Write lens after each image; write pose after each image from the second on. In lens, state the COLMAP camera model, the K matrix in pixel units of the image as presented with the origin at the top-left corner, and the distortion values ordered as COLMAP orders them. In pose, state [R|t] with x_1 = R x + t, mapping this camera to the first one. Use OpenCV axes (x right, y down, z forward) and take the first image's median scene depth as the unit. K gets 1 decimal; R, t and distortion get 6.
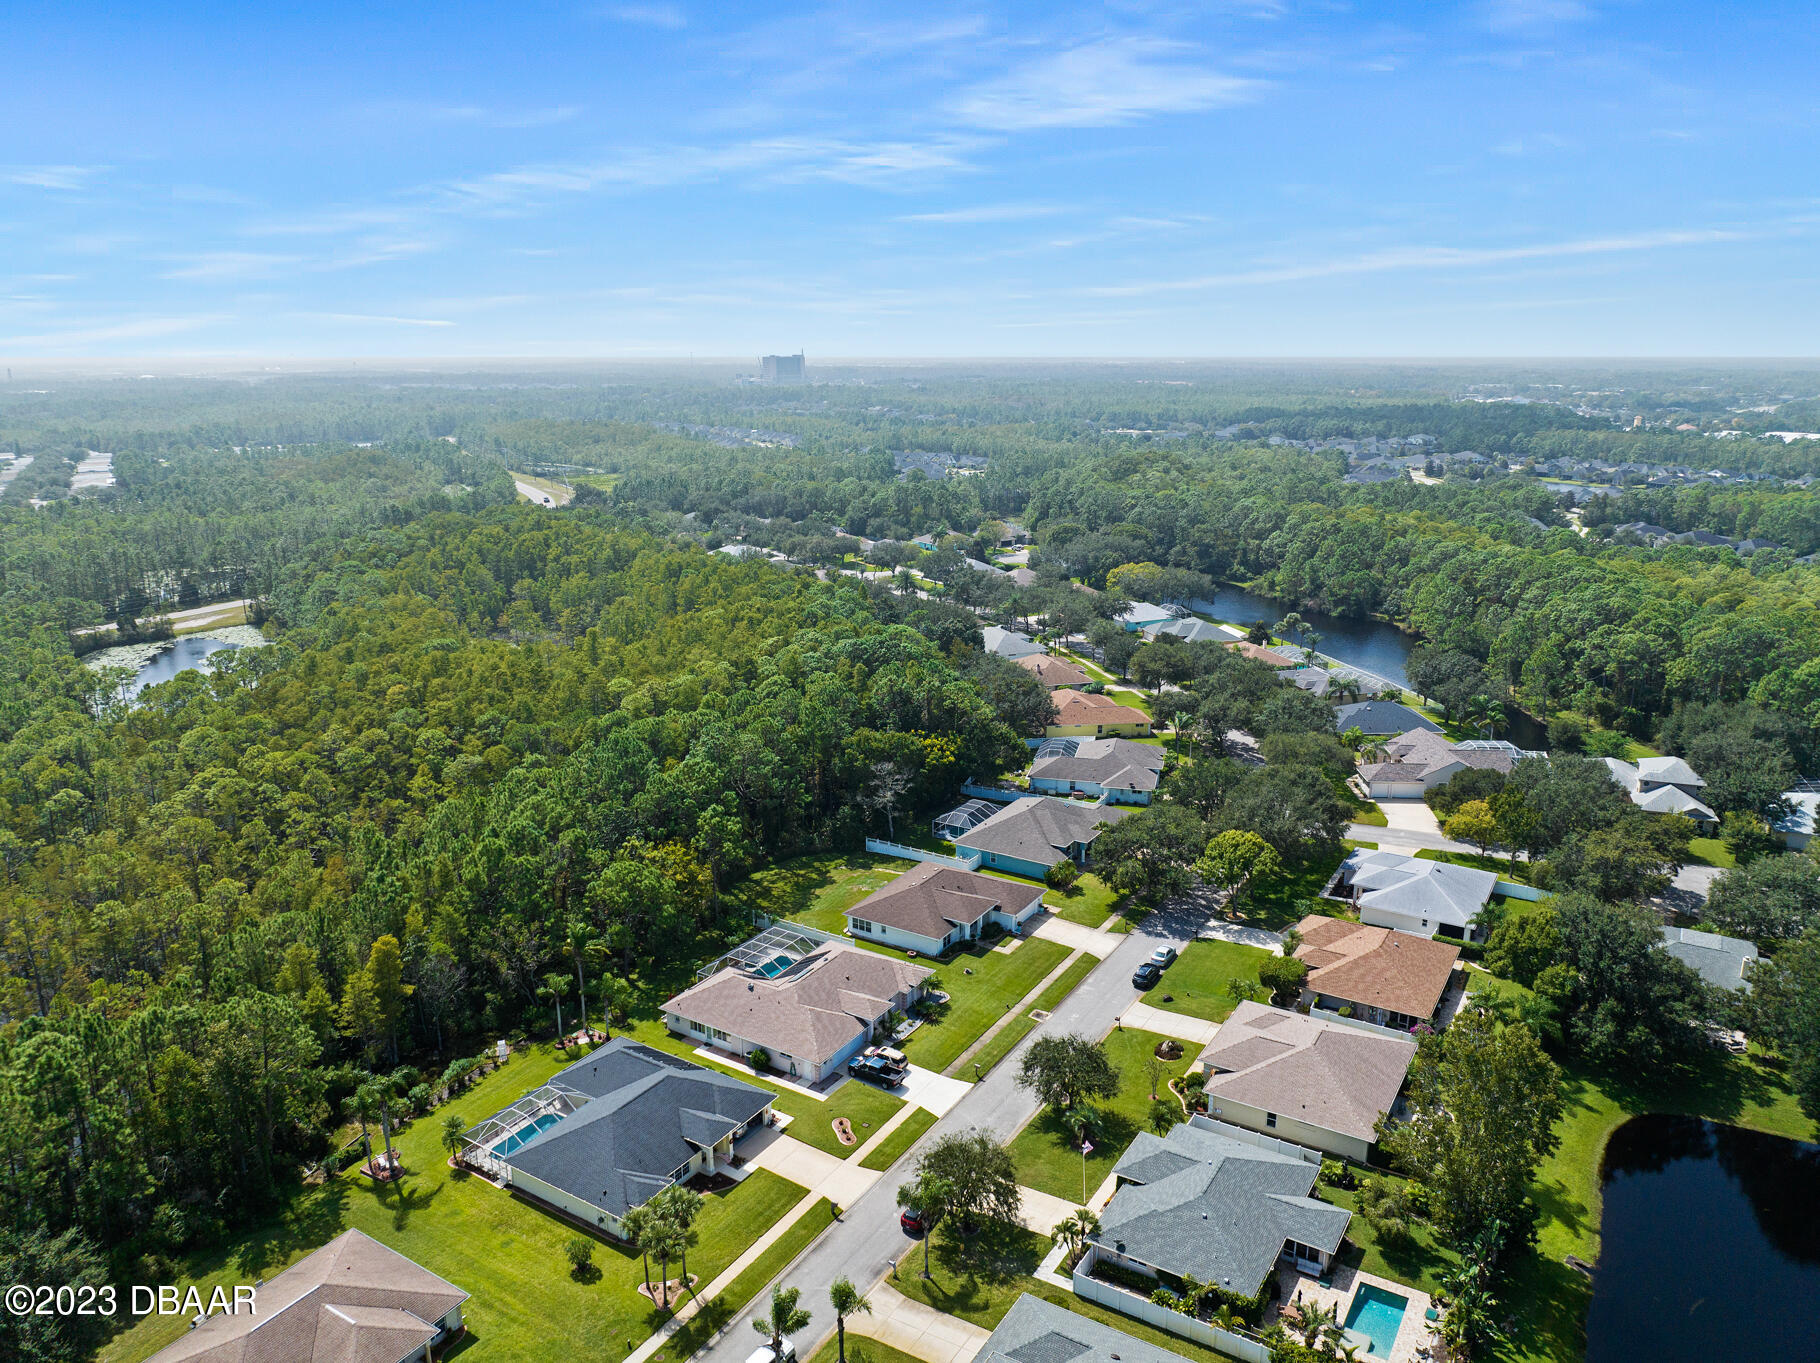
lens RADIAL K [[1272.6, 0, 905.0], [0, 1272.6, 681.7], [0, 0, 1]] dist [-0.013139, -0.052757]
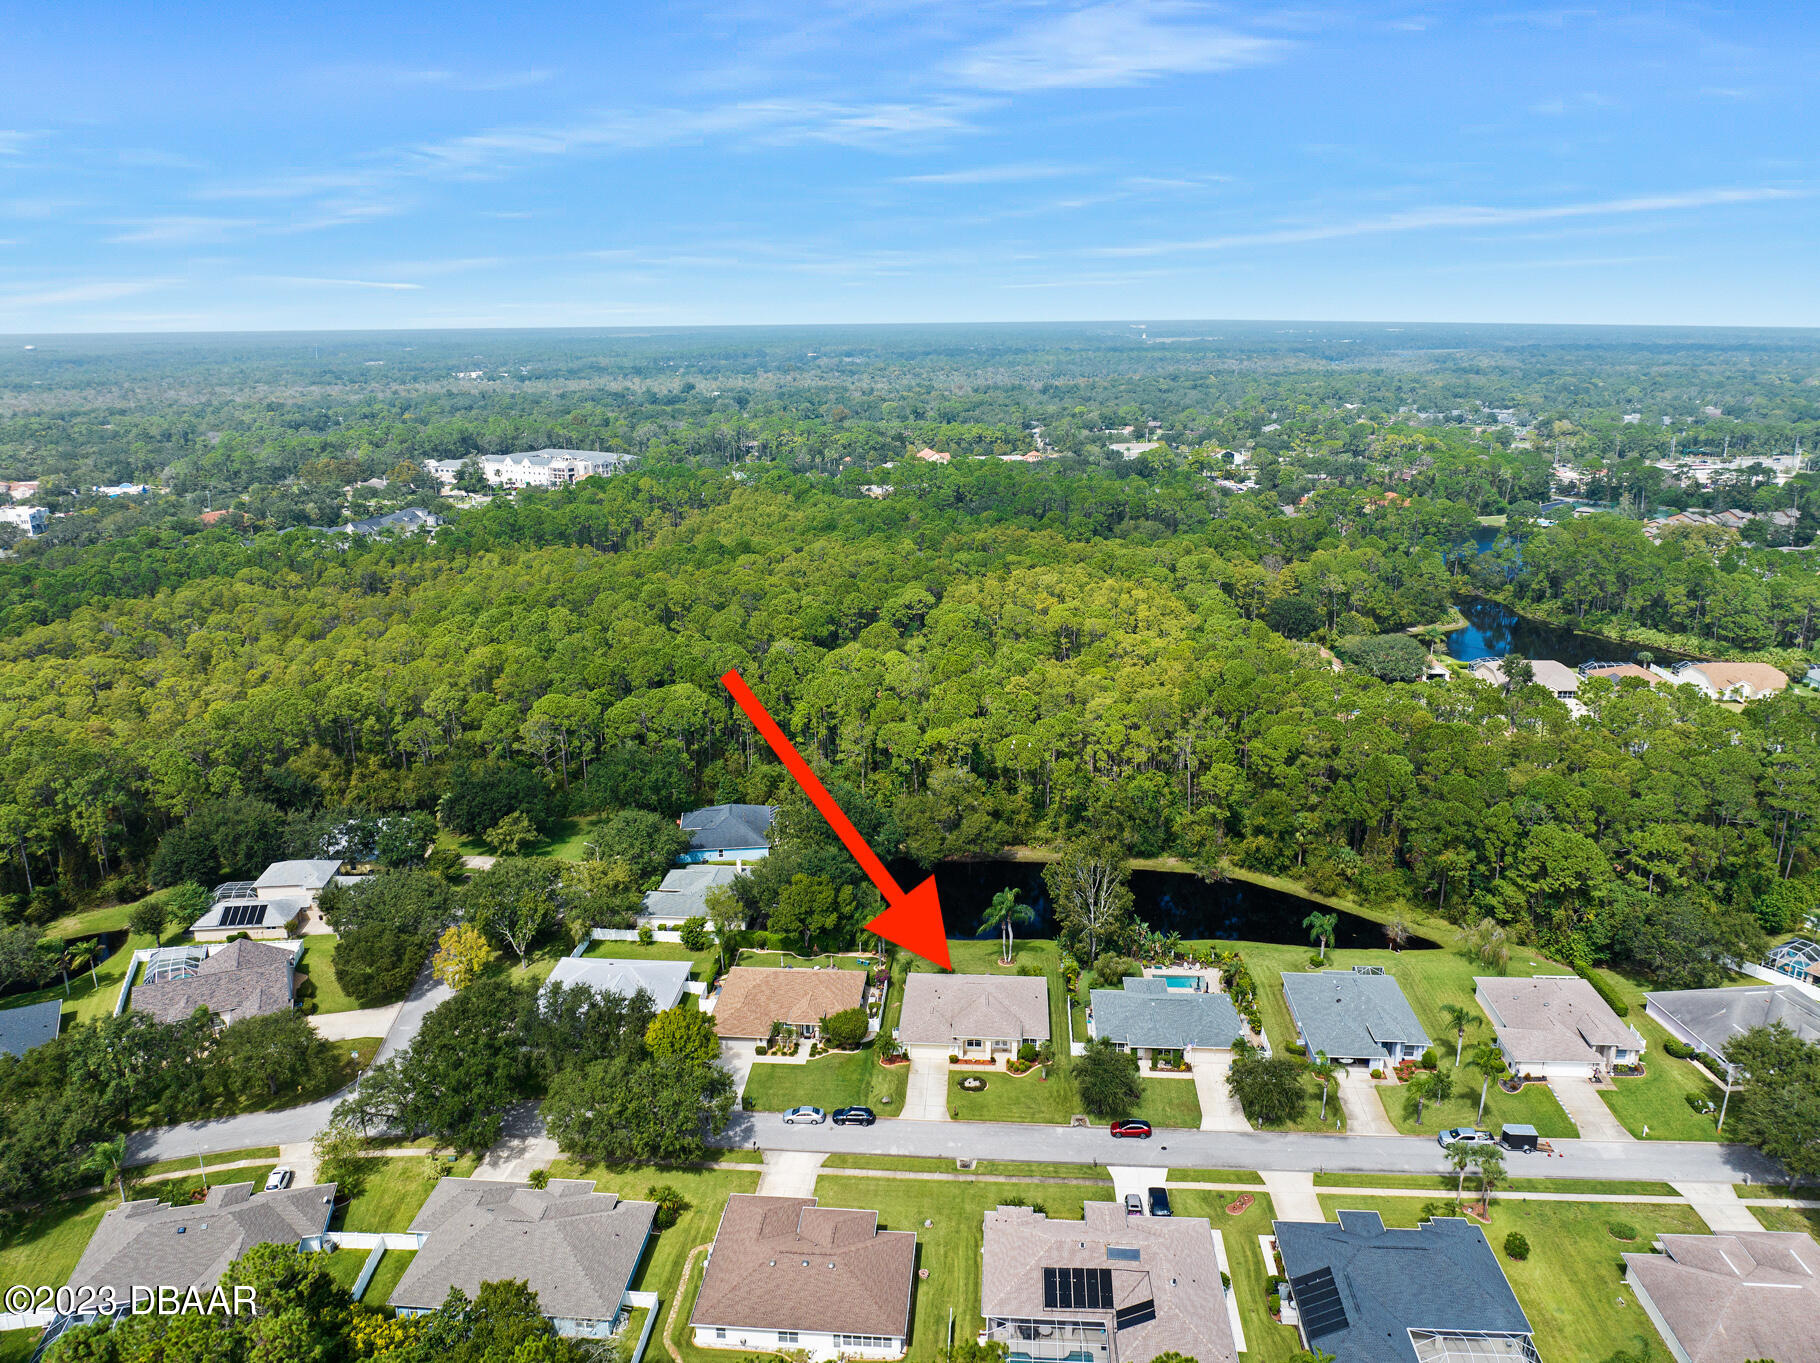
lens RADIAL K [[1271.6, 0, 900.6], [0, 1271.6, 698.0], [0, 0, 1]] dist [-0.032841, -0.001974]
pose [[-0.464103, -0.242018, 0.852077, -0.492070], [0.233423, 0.894533, 0.381215, -0.360078], [-0.854472, 0.375818, -0.358663, 0.970348]]
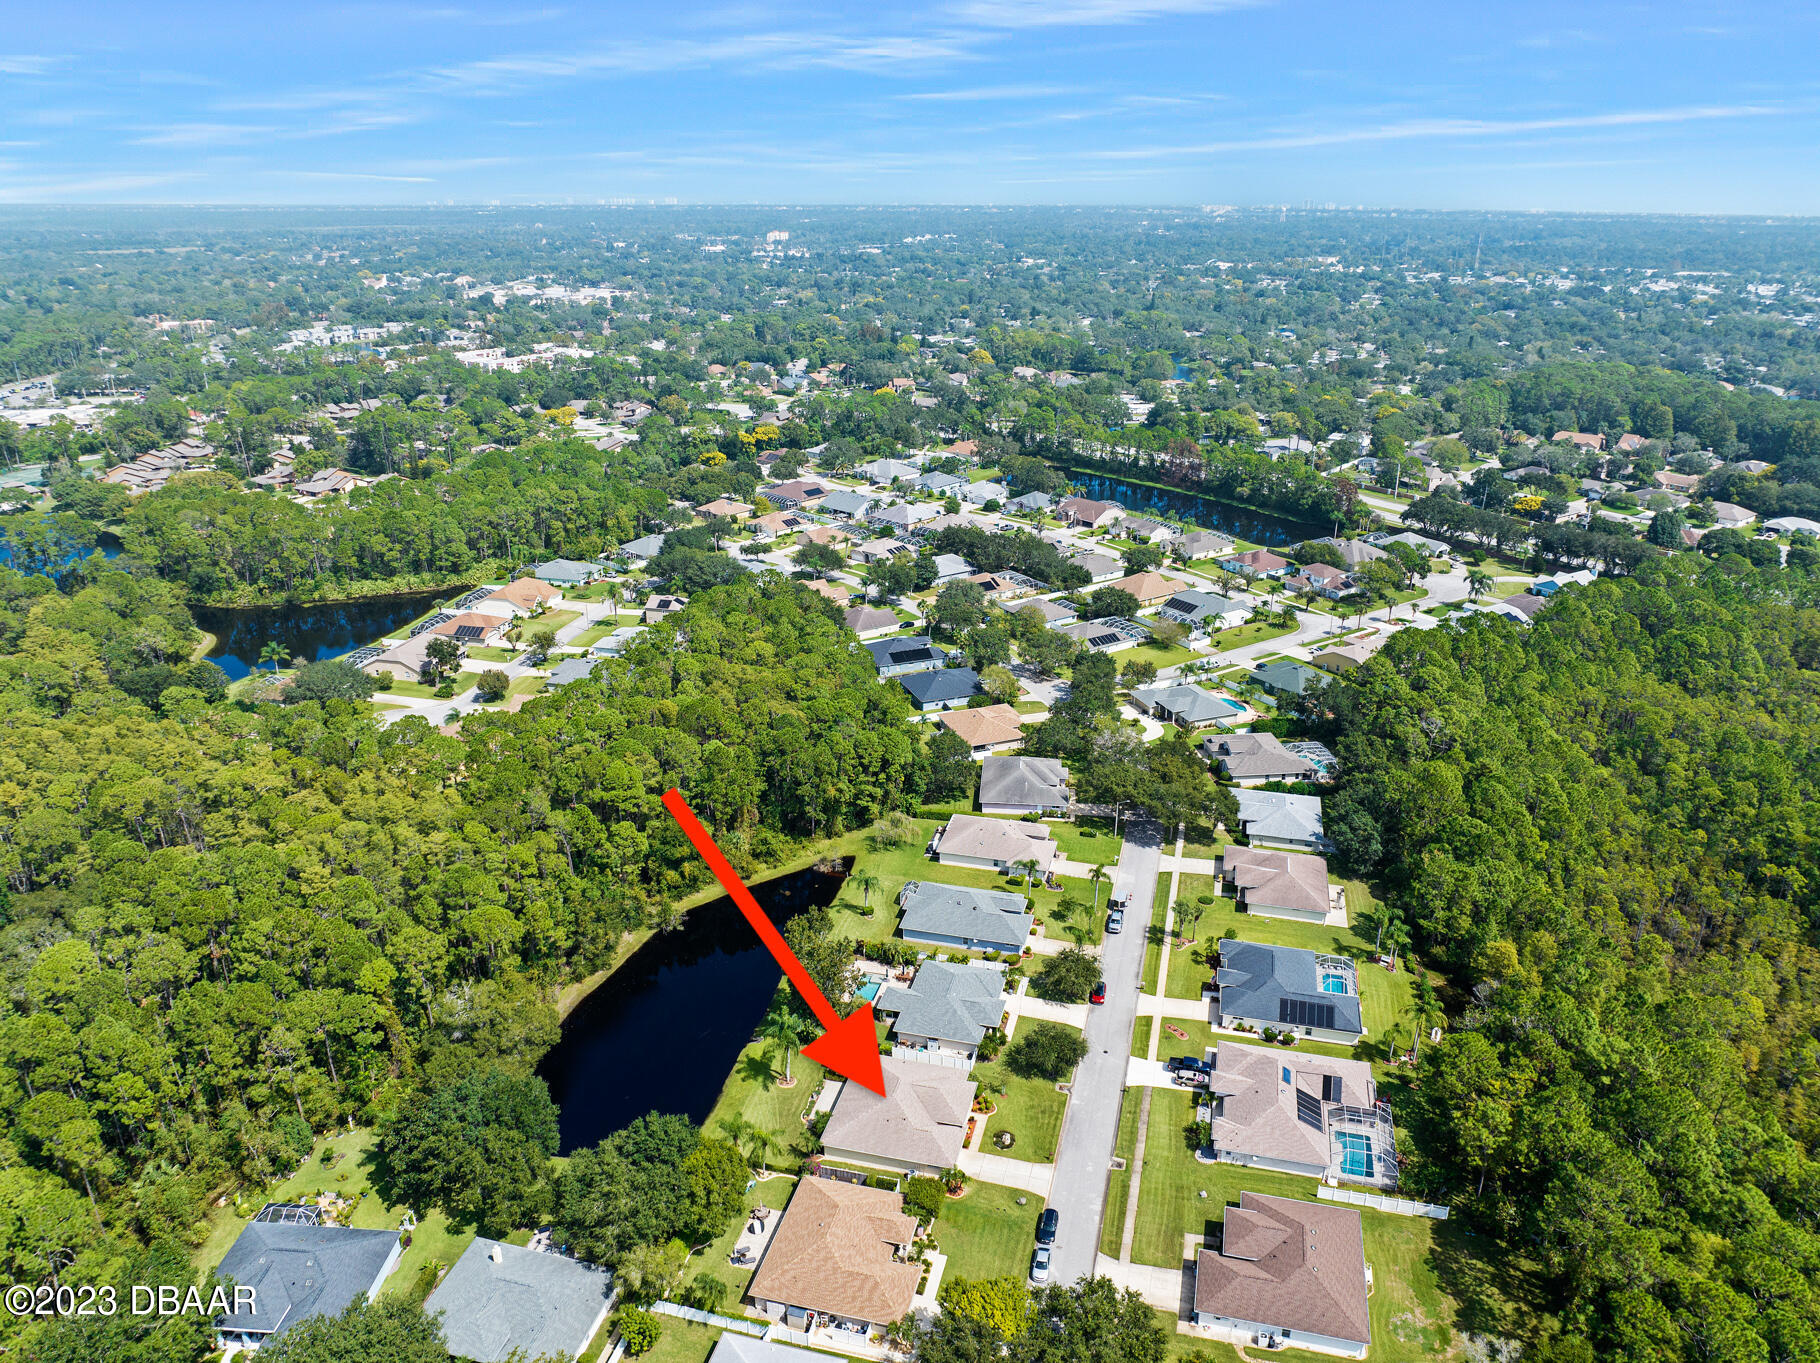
lens RADIAL K [[1271.6, 0, 900.6], [0, 1271.6, 698.0], [0, 0, 1]] dist [-0.032841, -0.001974]
pose [[-0.955121, 0.125802, -0.268174, 0.426840], [-0.059941, 0.804523, 0.590890, -0.583829], [0.290087, 0.580446, -0.760876, 1.210002]]
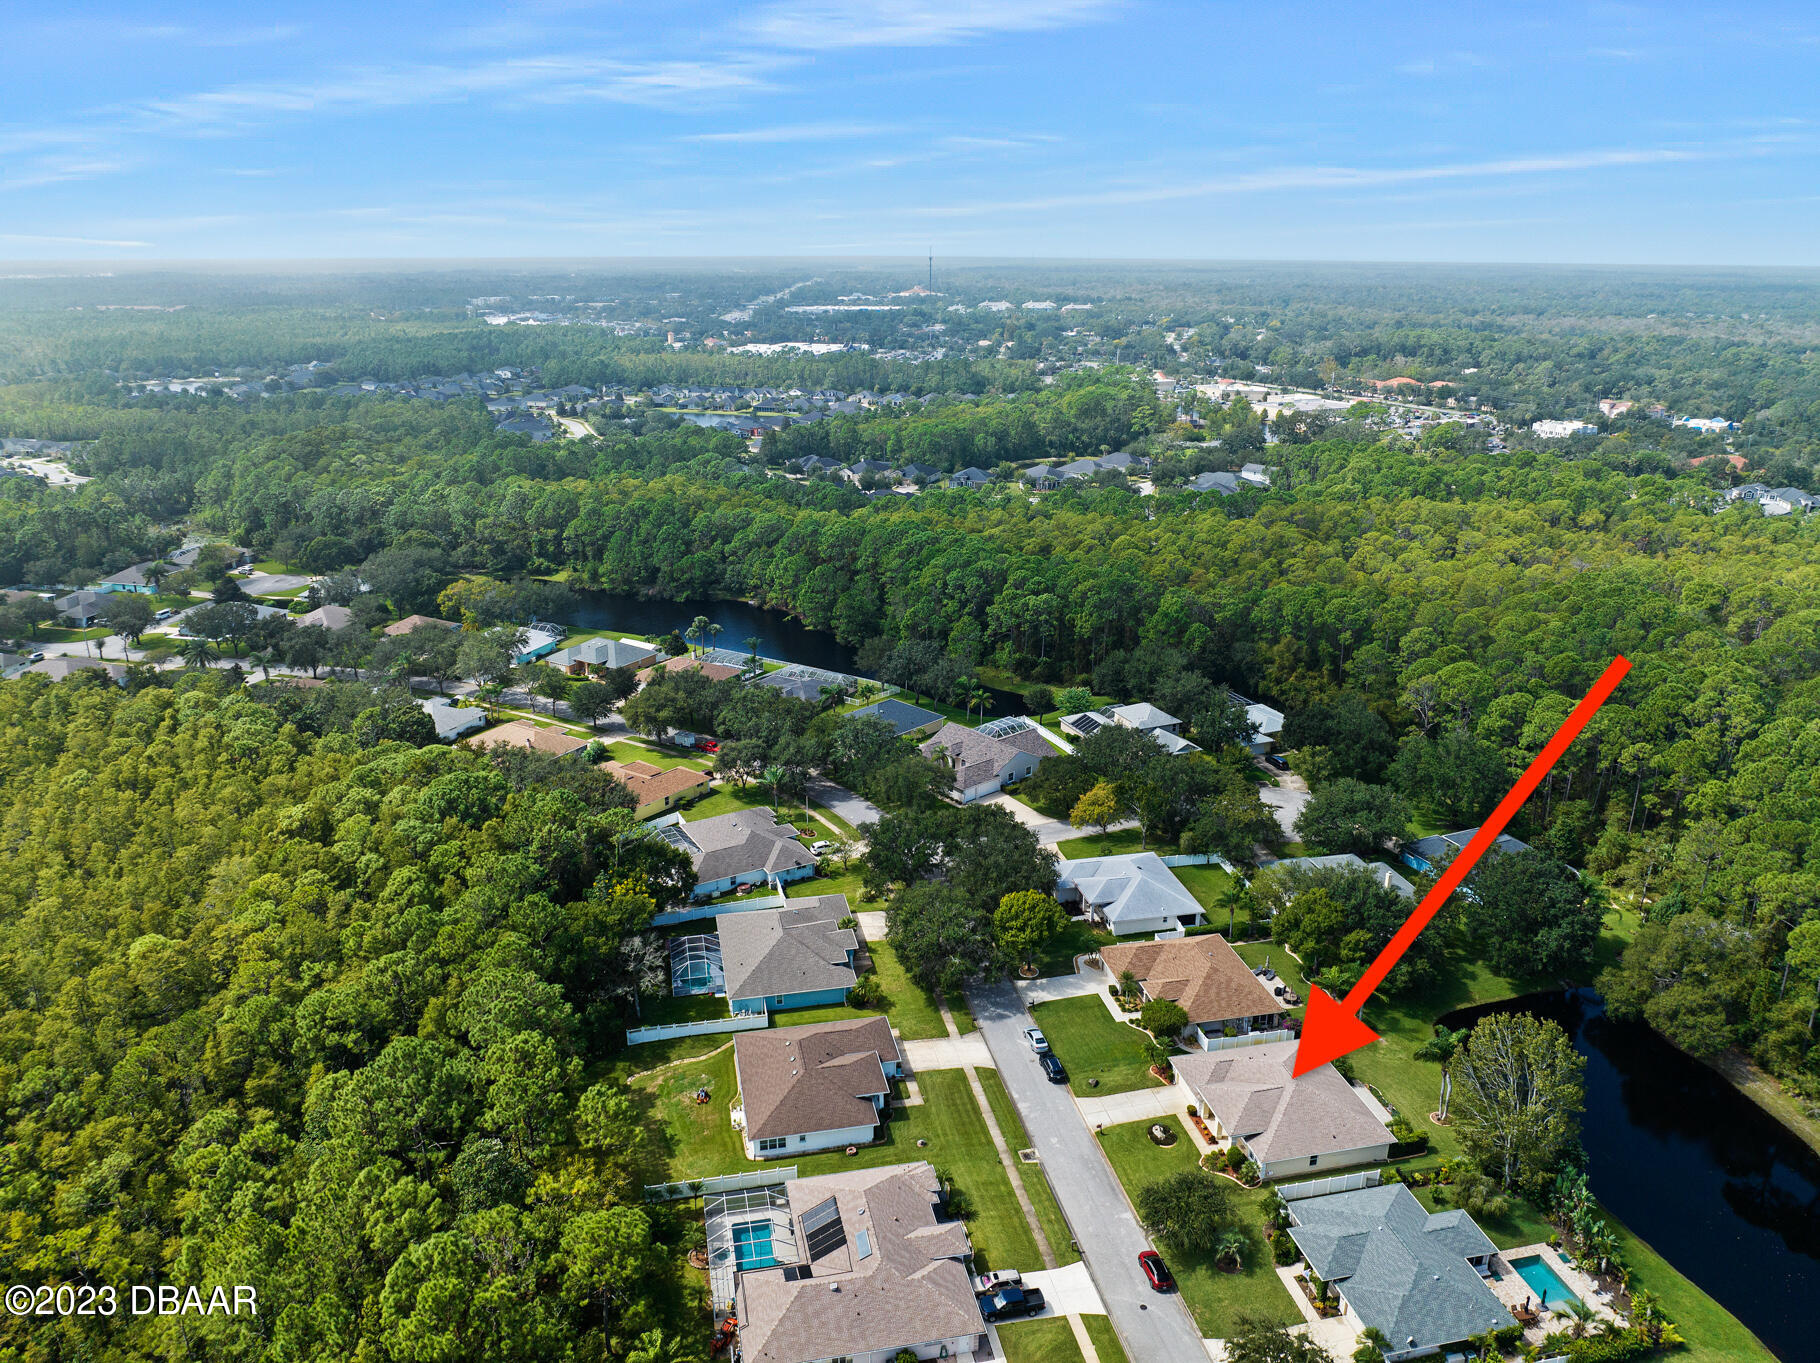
lens RADIAL K [[1283.4, 0, 903.7], [0, 1283.4, 672.3], [0, 0, 1]] dist [-0.035303, 0.006235]
pose [[0.720848, -0.213864, 0.659273, -0.405852], [0.171106, 0.976673, 0.129740, -0.186645], [-0.671641, 0.019283, 0.740626, 0.252862]]
